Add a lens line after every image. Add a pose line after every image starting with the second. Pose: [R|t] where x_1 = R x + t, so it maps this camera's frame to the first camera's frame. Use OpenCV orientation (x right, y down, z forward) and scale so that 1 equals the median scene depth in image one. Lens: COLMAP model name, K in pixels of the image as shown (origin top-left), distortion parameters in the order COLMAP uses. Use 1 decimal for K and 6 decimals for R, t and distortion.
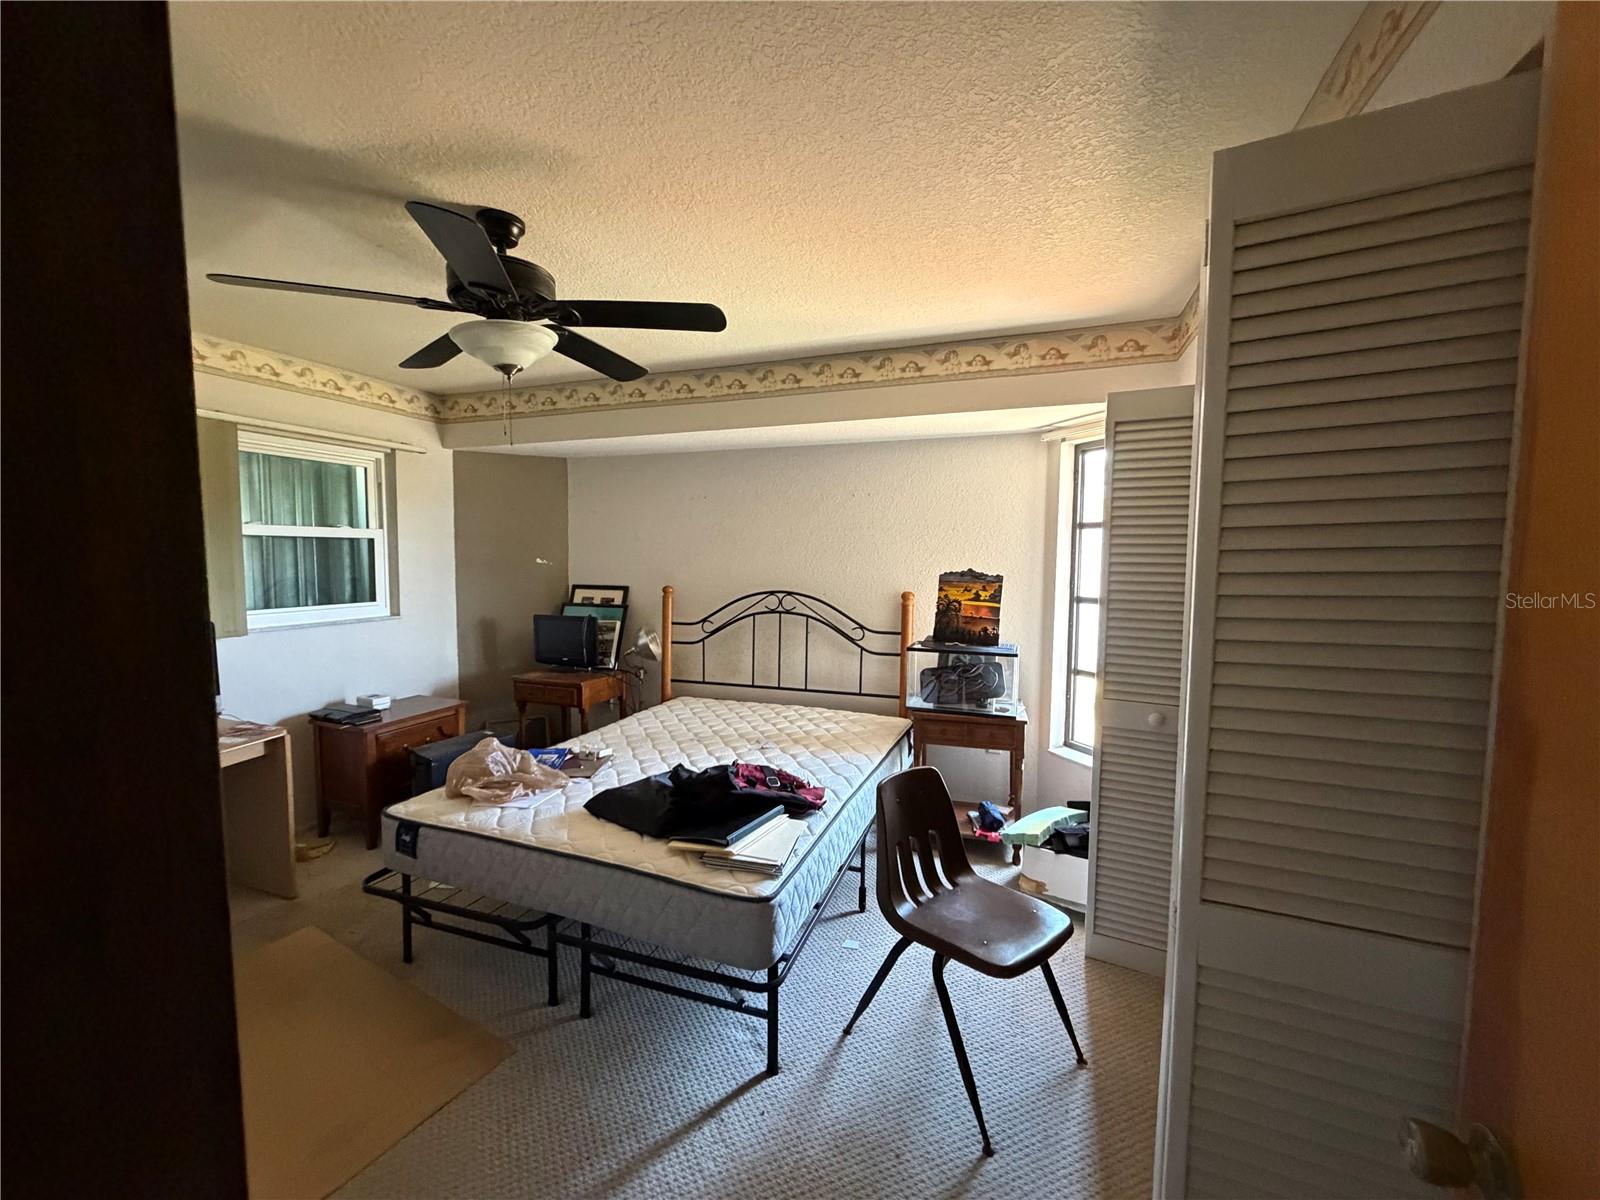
lens RADIAL K [[637.8, 0, 795.5], [0, 637.8, 601.6], [0, 0, 1]] dist [0.000123, -0.000542]
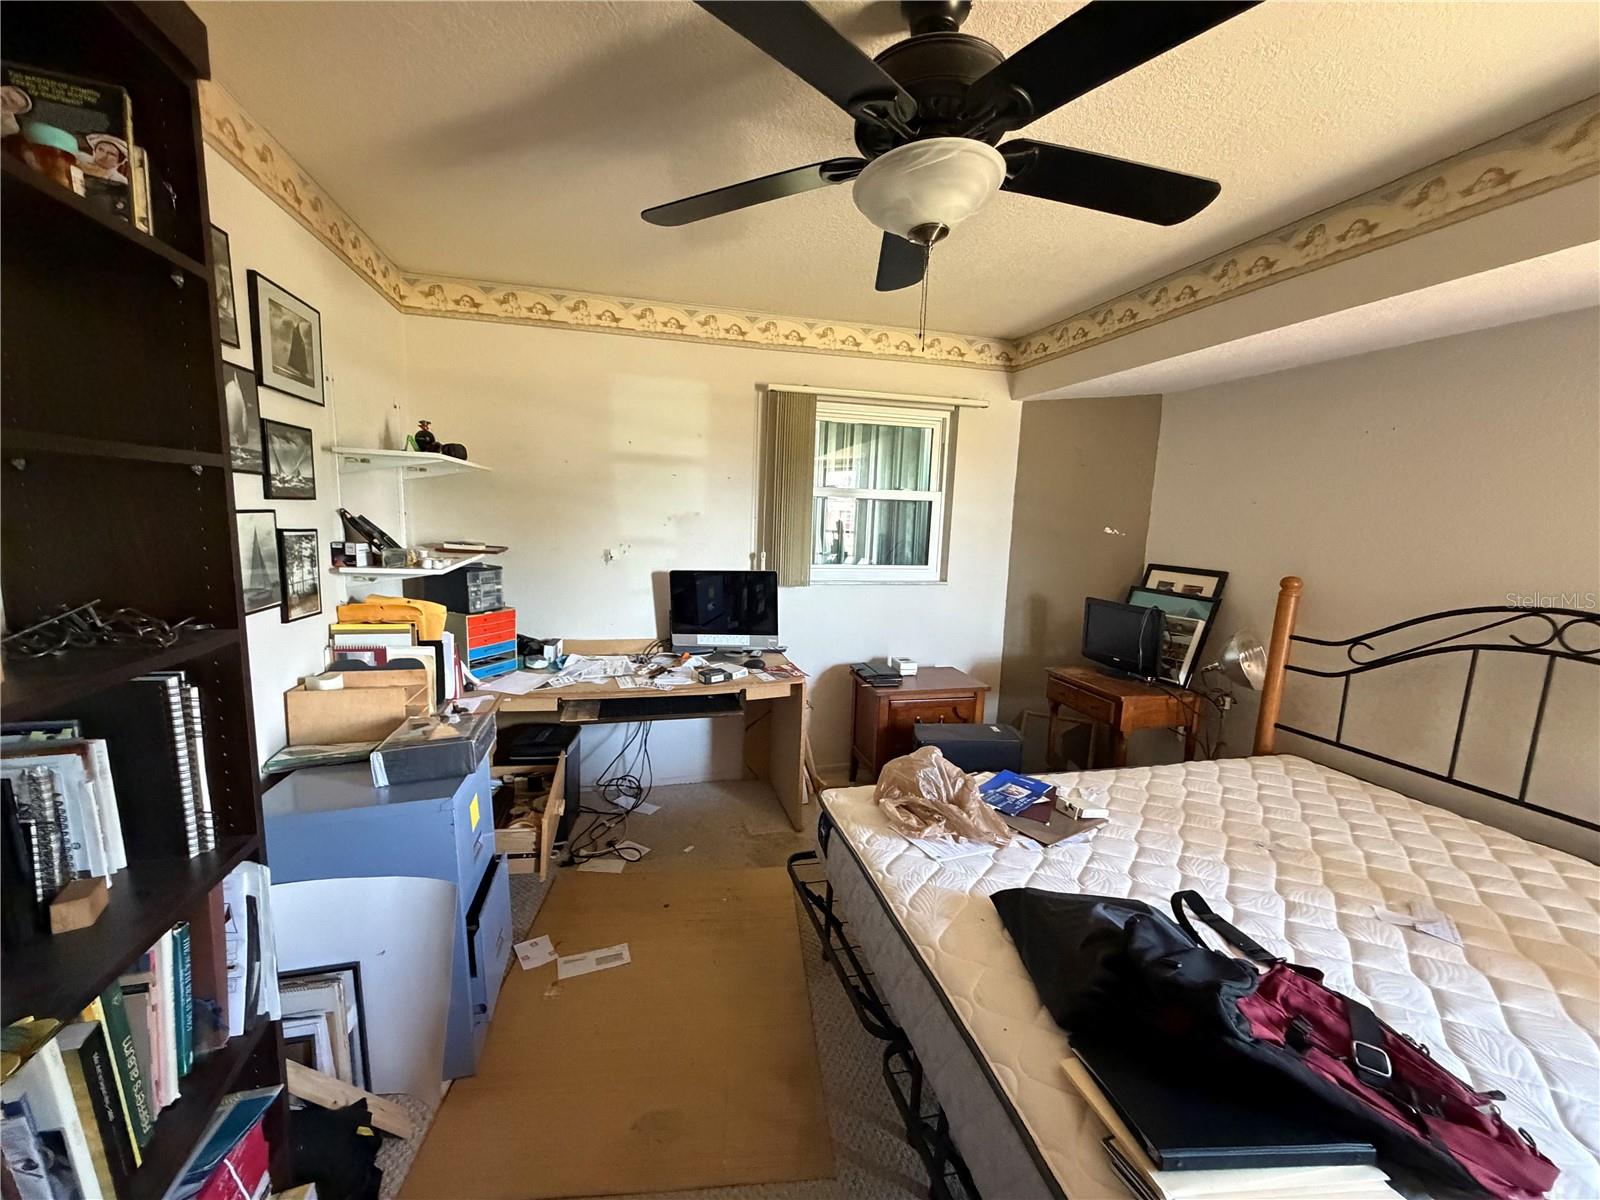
lens RADIAL K [[637.8, 0, 798.5], [0, 637.8, 599.0], [0, 0, 1]] dist [0.000123, -0.000542]
pose [[0.578712, 0.121187, -0.806478, 0.030522], [-0.087423, 0.992418, 0.086395, -0.016405], [0.810833, 0.020506, 0.584918, 0.261854]]
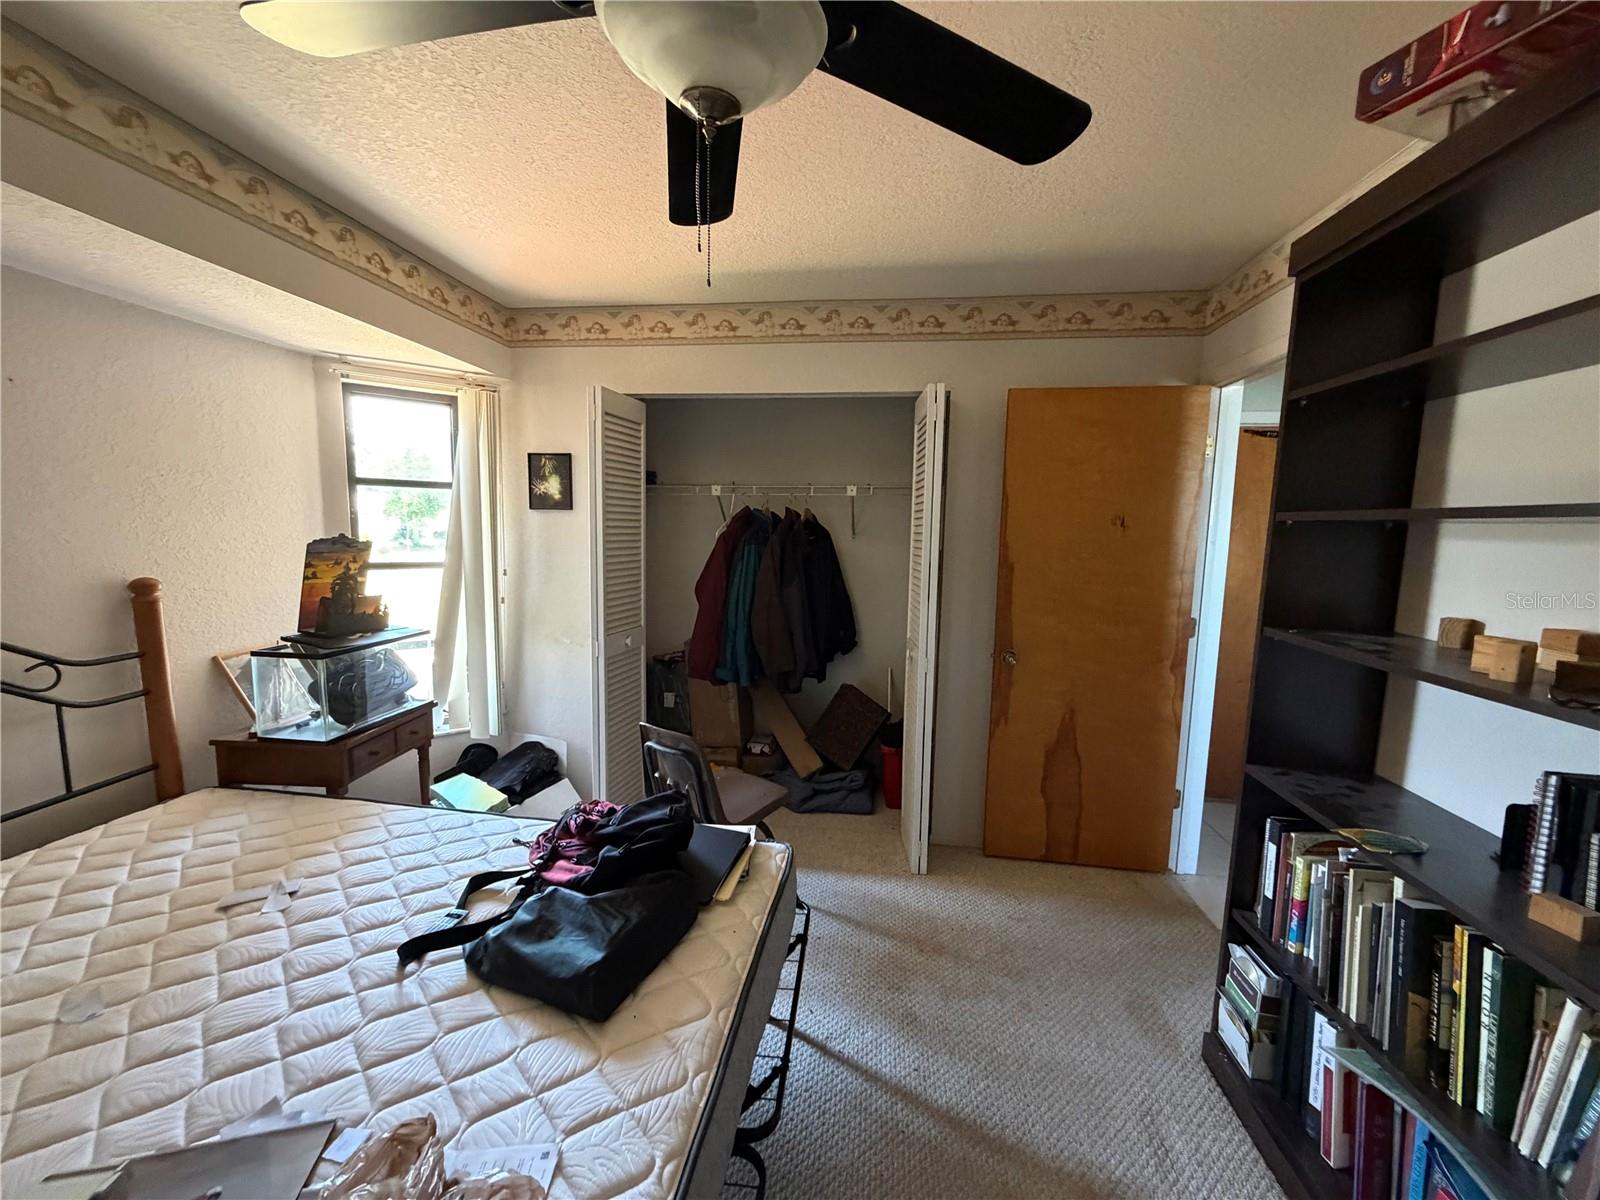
lens RADIAL K [[637.8, 0, 802.6], [0, 637.8, 595.0], [0, 0, 1]] dist [0.000123, -0.000542]
pose [[-0.239520, -0.113607, 0.964222, -0.489598], [0.052998, 0.990120, 0.129824, -0.041519], [-0.969444, 0.082197, -0.231132, 0.556941]]
